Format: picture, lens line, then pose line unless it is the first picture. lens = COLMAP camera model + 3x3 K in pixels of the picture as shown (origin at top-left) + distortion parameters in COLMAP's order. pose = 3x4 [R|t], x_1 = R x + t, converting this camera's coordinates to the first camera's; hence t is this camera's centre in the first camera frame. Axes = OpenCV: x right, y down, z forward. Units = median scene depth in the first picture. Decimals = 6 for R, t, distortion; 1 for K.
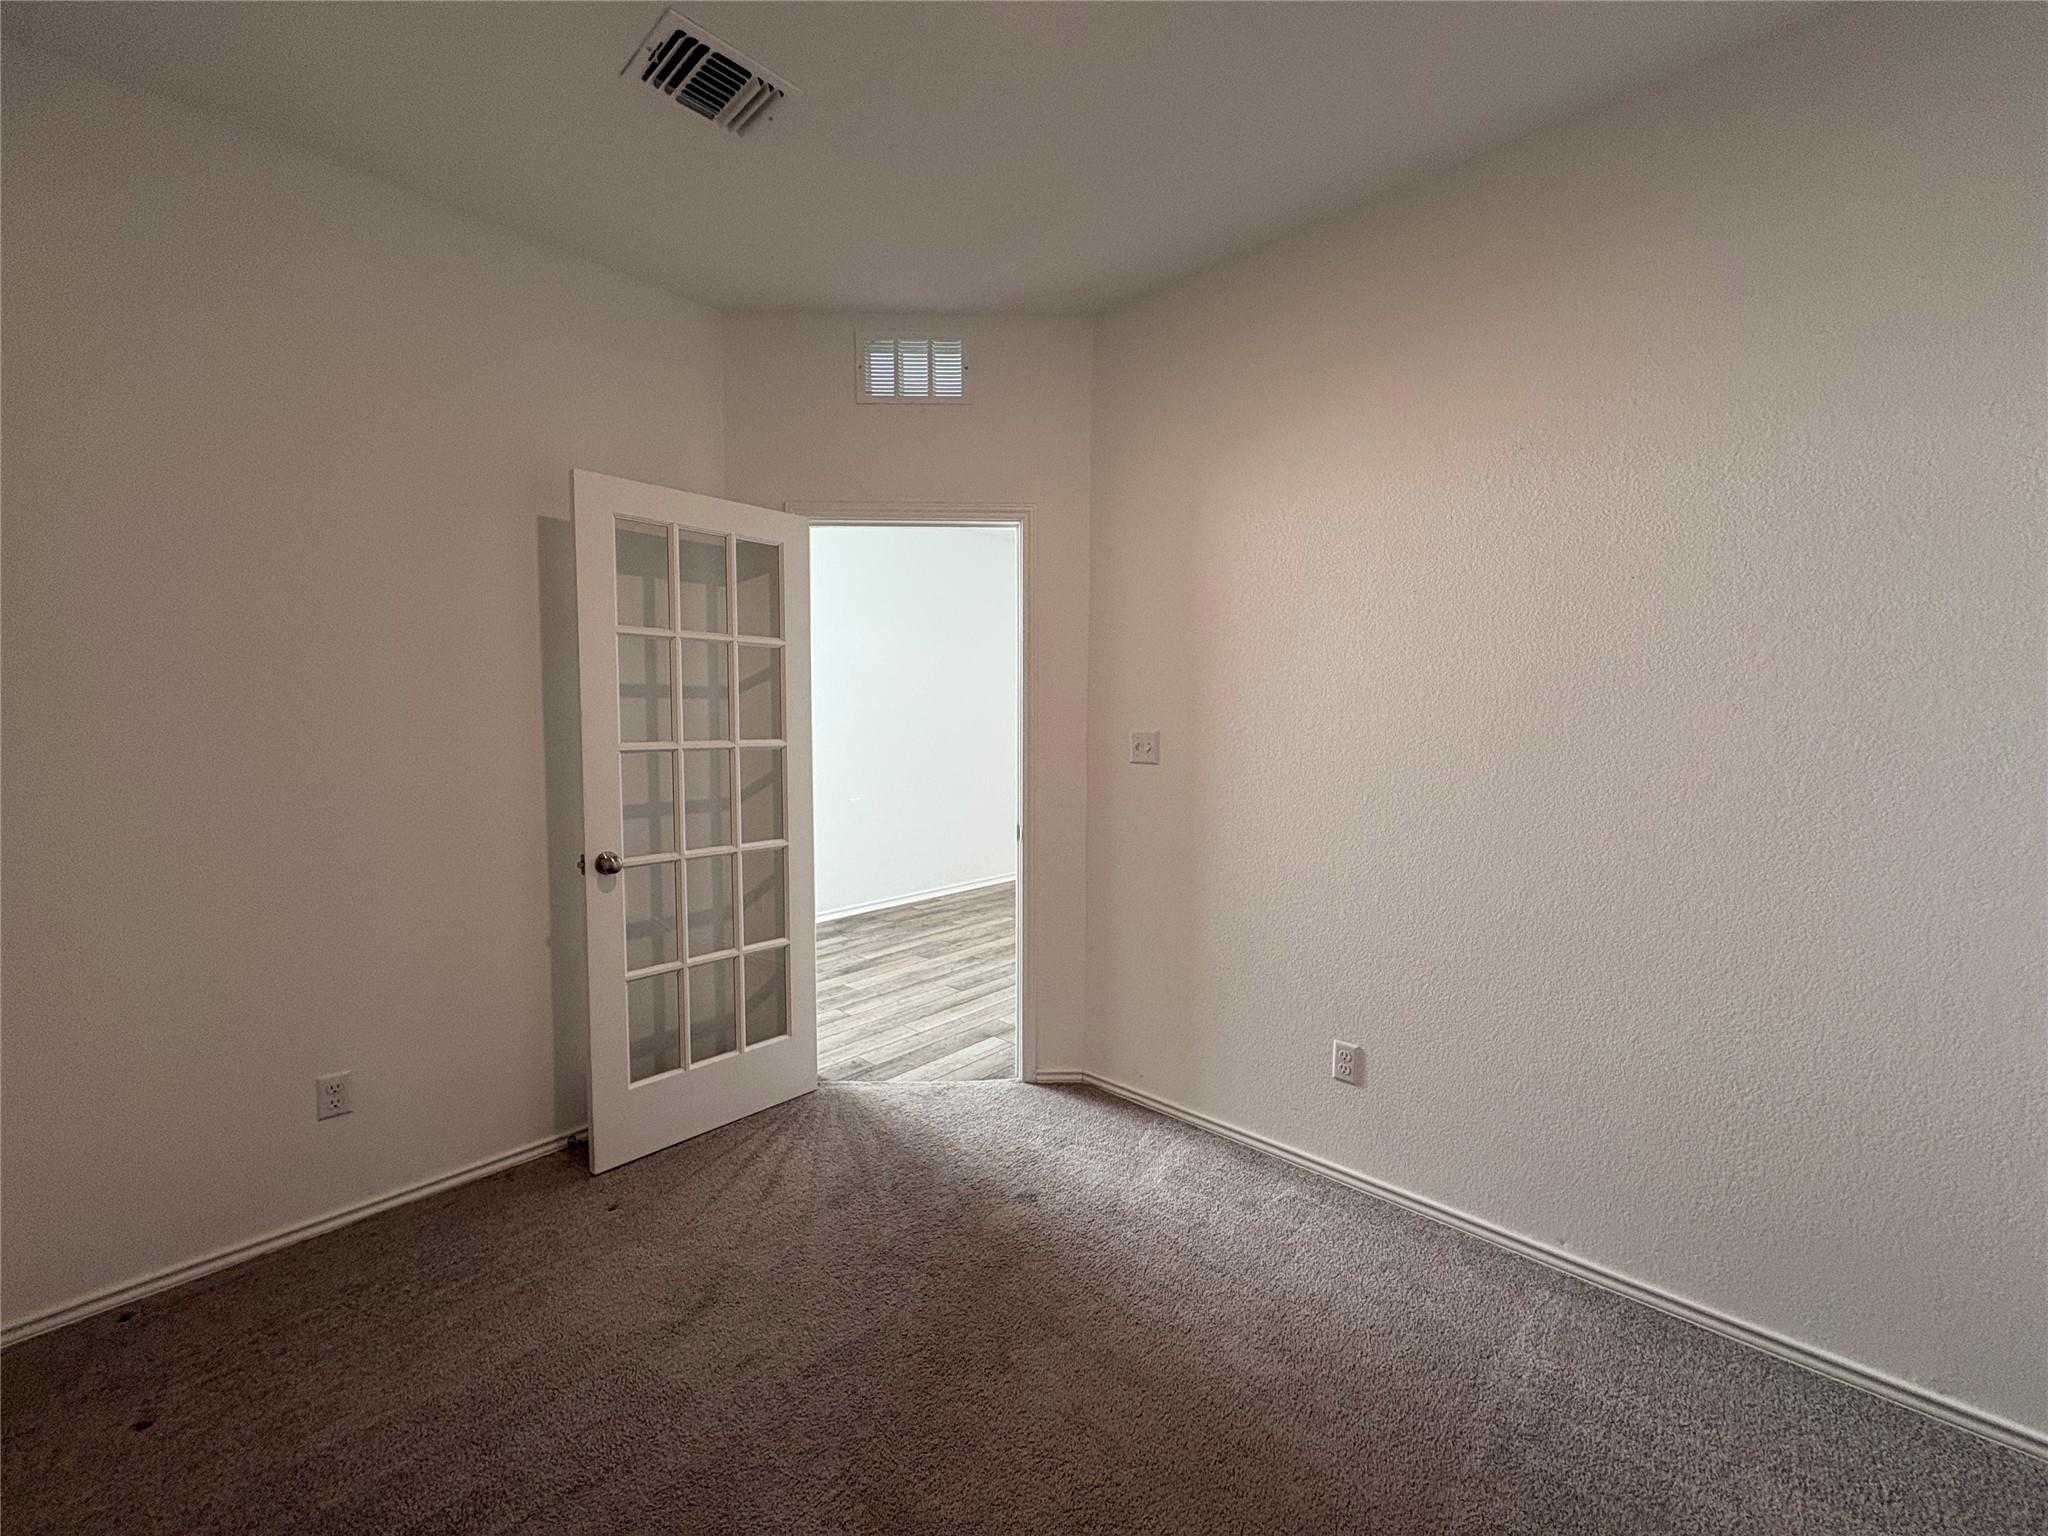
lens RADIAL K [[817.0, 0, 1024.6], [0, 817.0, 773.5], [0, 0, 1]] dist [0.000609, 0.000250]
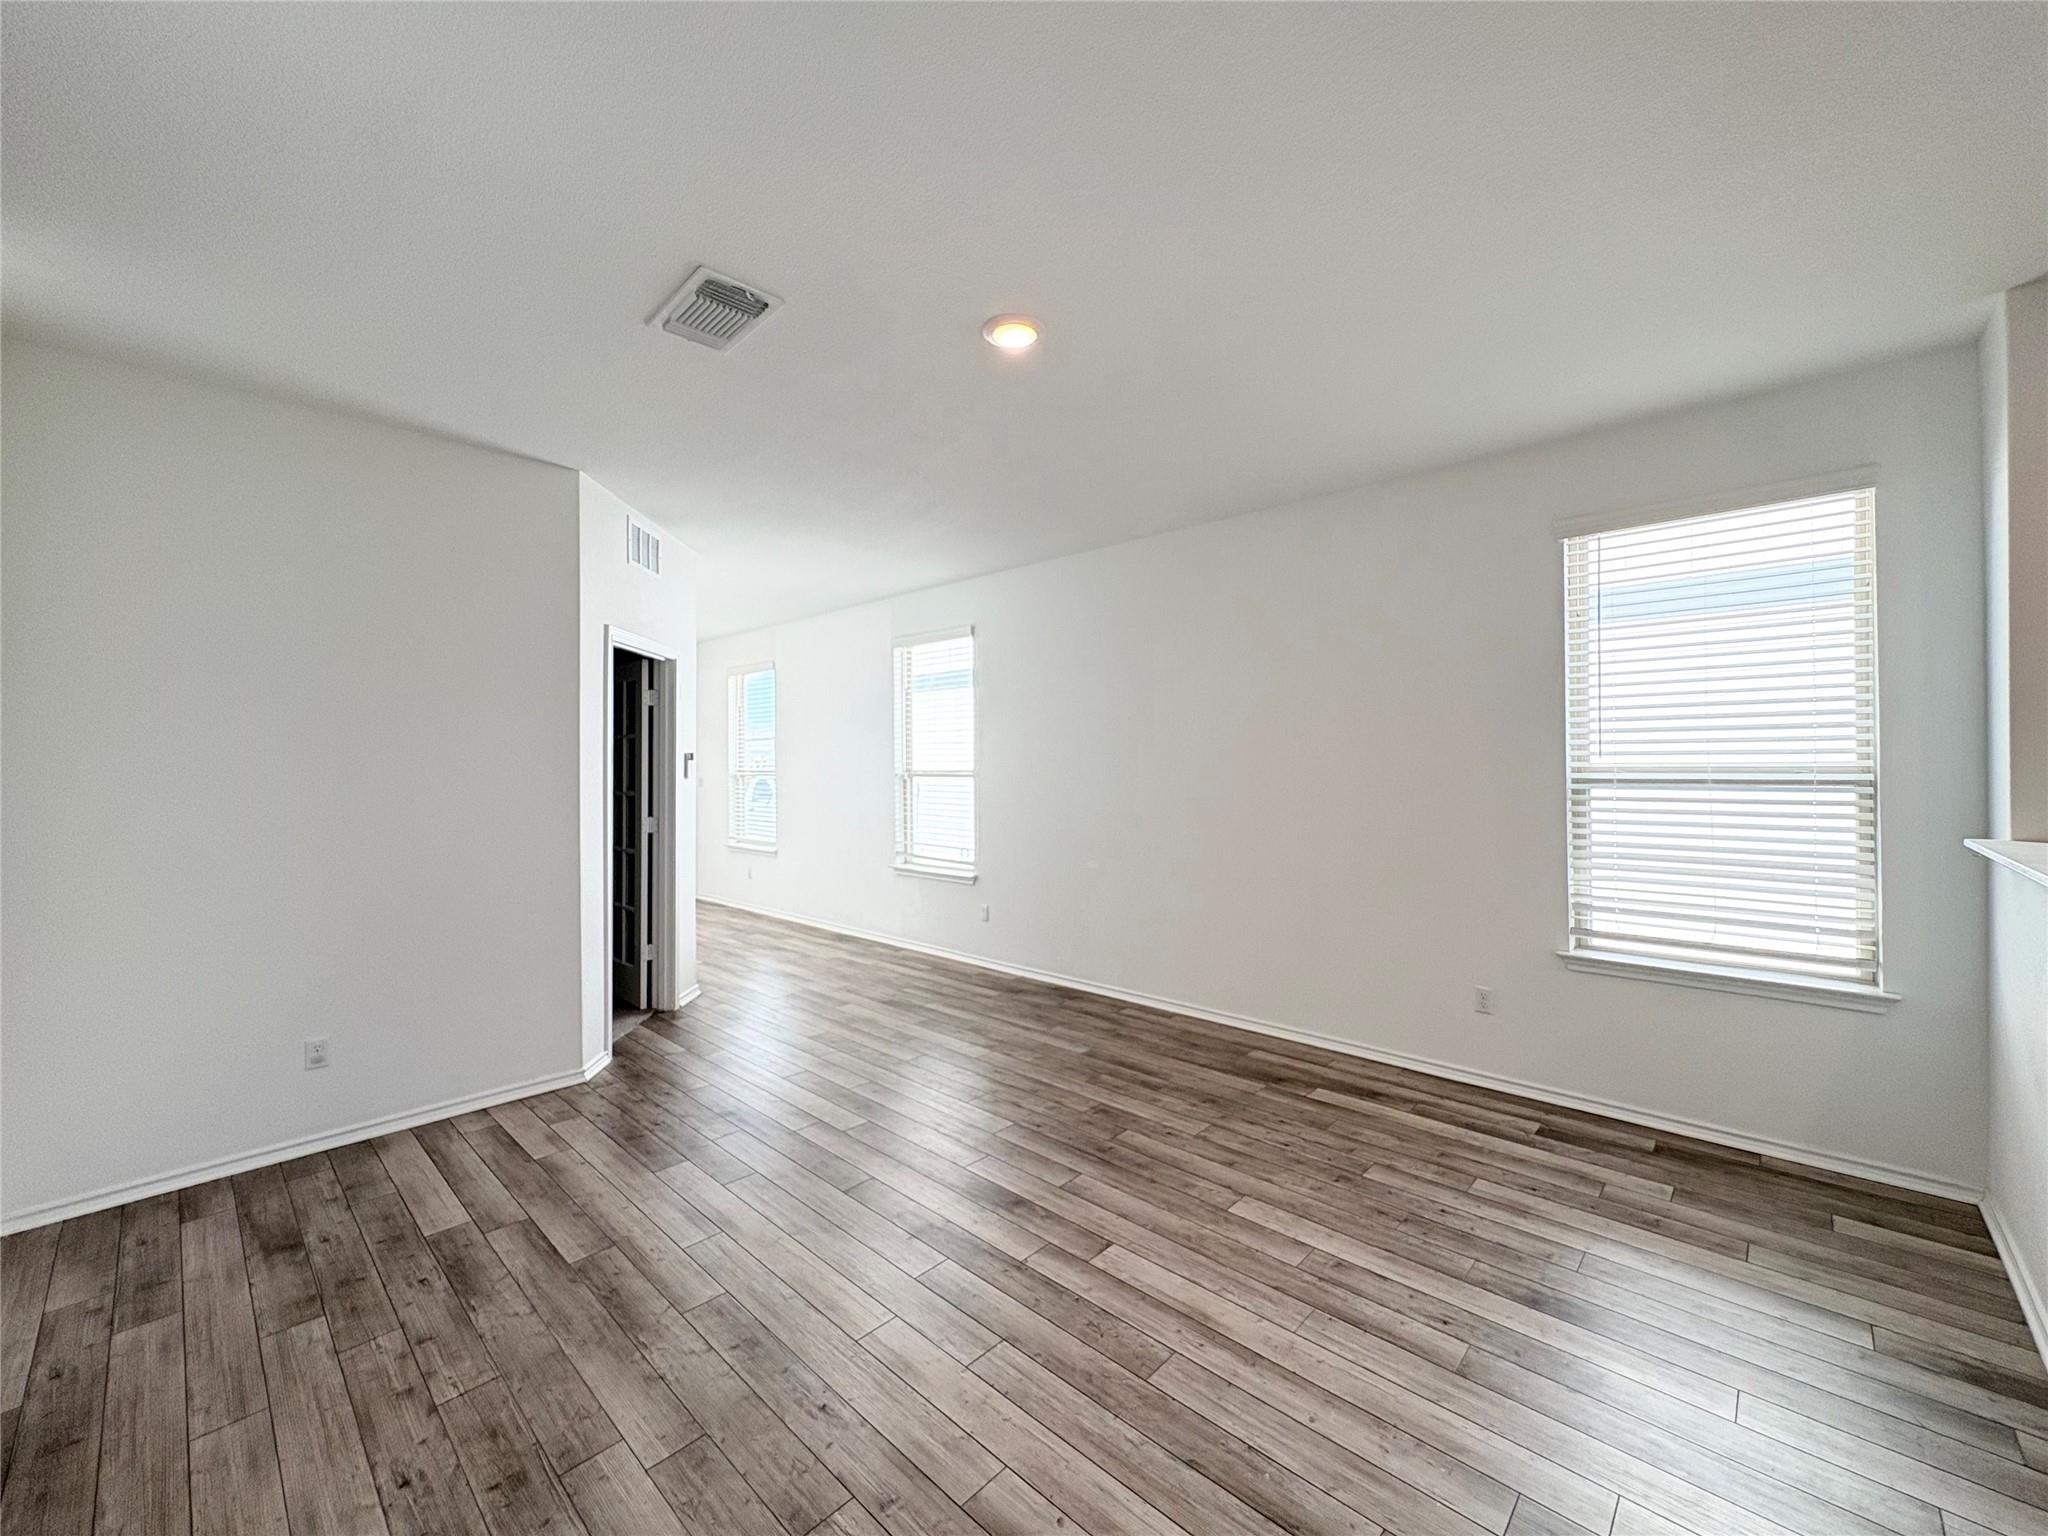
lens RADIAL K [[817.0, 0, 1023.0], [0, 817.0, 774.6], [0, 0, 1]] dist [0.000609, 0.000250]
pose [[-0.023319, 0.009821, -0.999680, 0.963970], [-0.062835, 0.997960, 0.011270, -0.104074], [0.997751, 0.063078, -0.022654, 1.263020]]
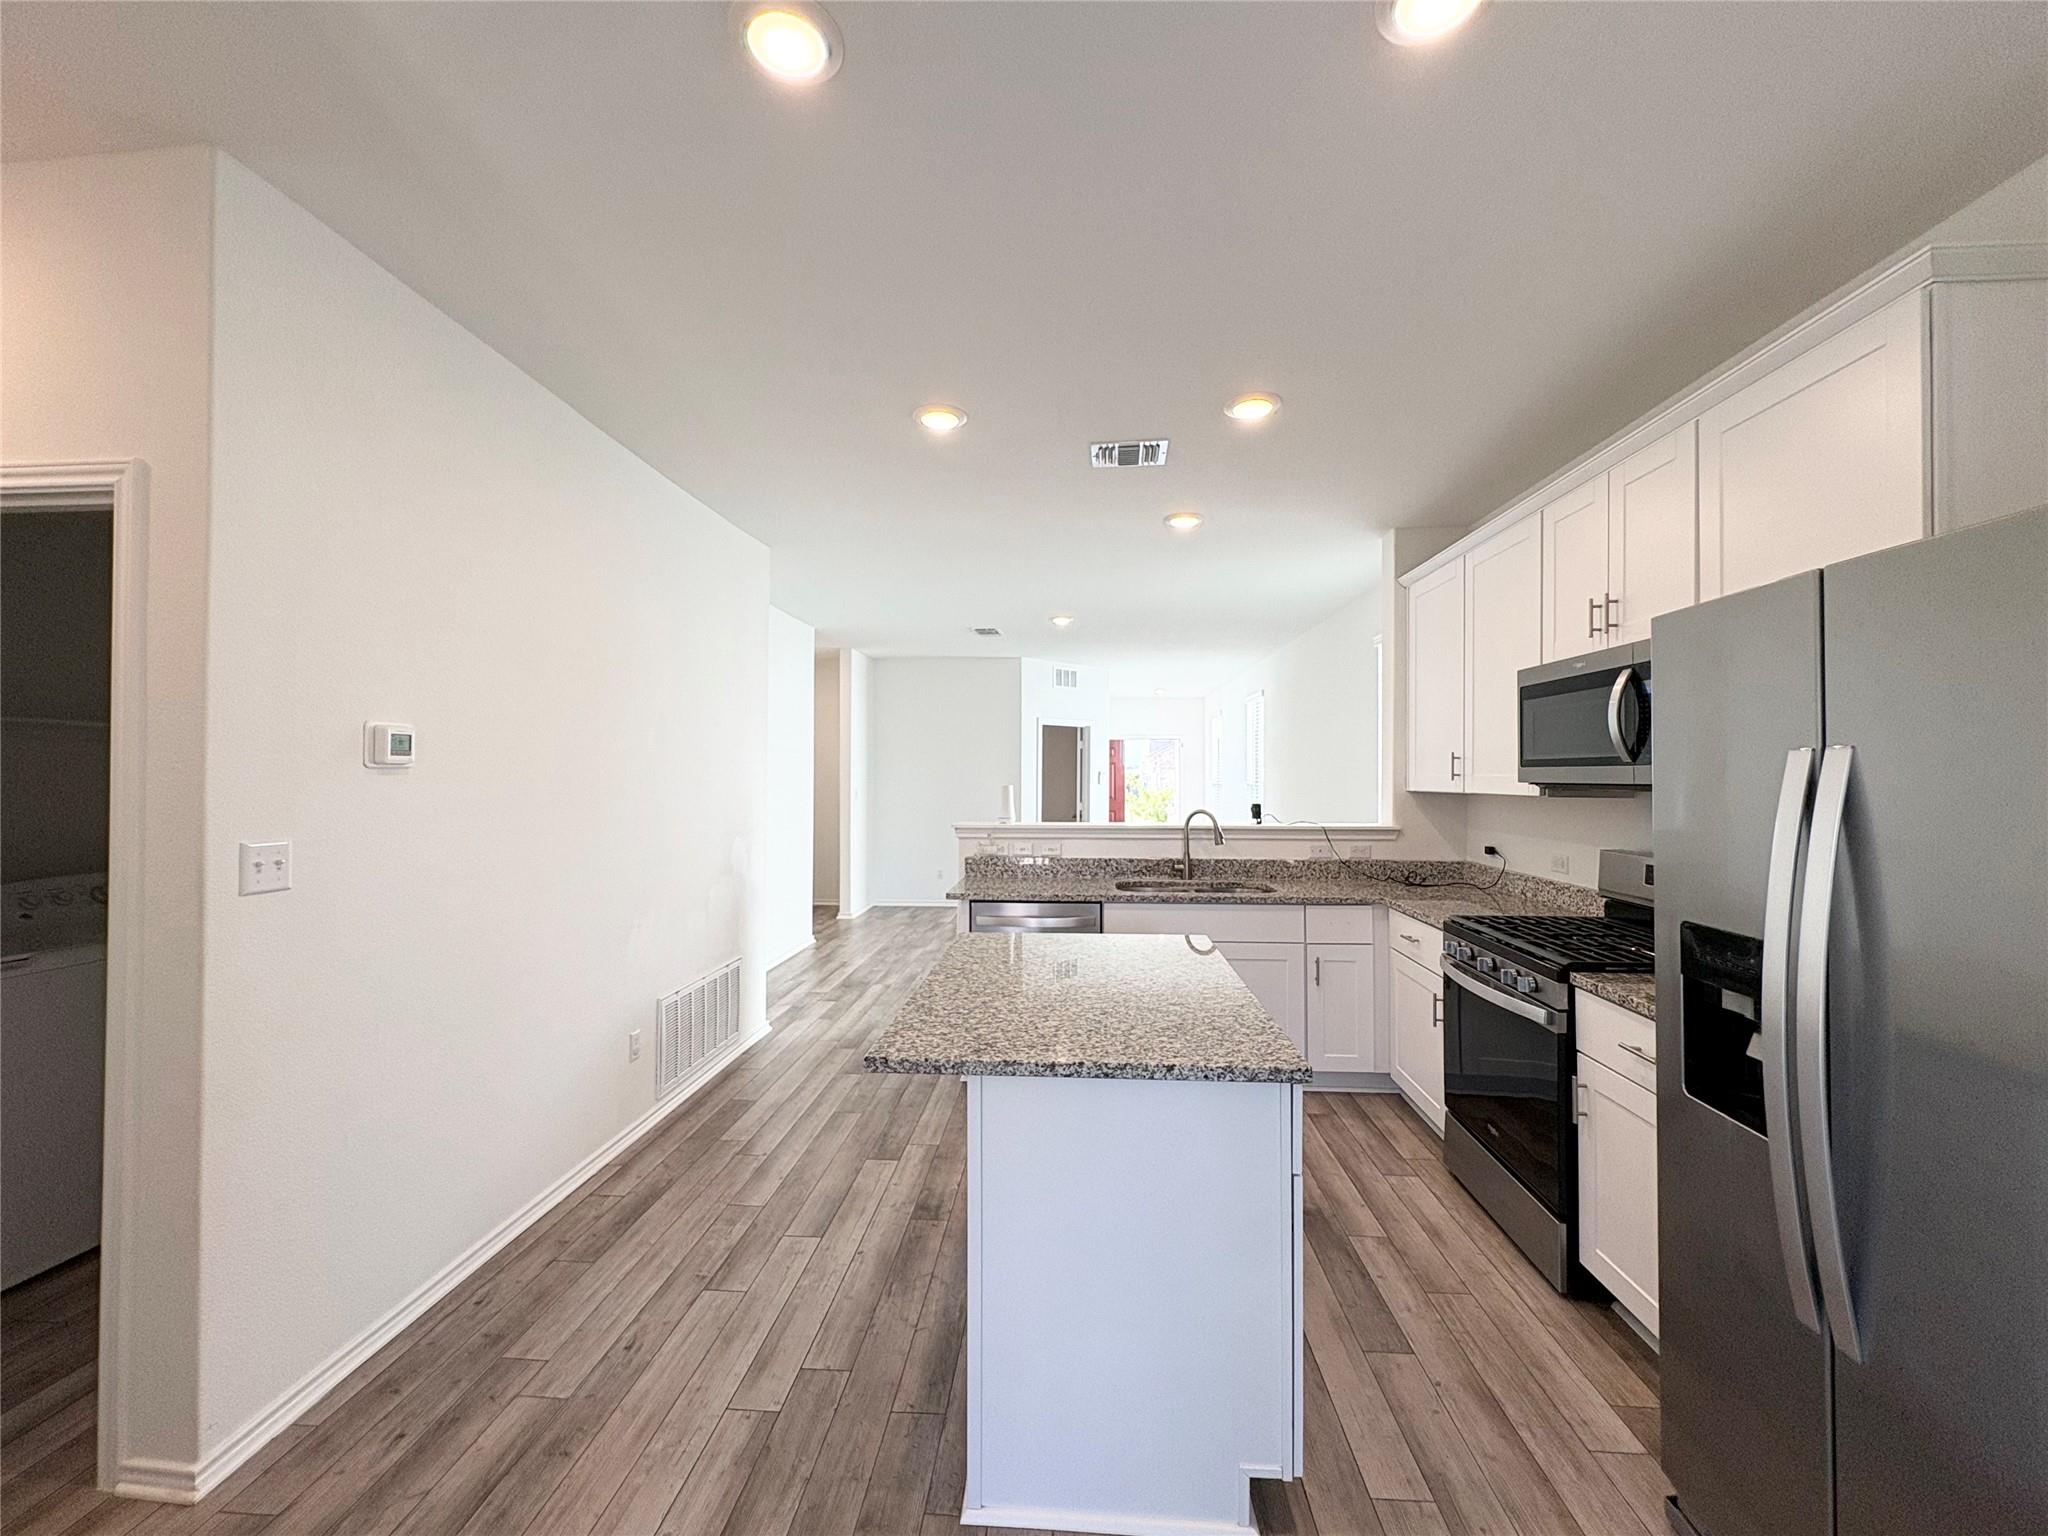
lens RADIAL K [[817.0, 0, 1019.0], [0, 817.0, 767.4], [0, 0, 1]] dist [0.000609, 0.000250]
pose [[-0.790904, -0.010651, -0.611847, 1.431235], [-0.046249, 0.998029, 0.042410, -0.194098], [0.610190, 0.061840, -0.789838, 2.496511]]
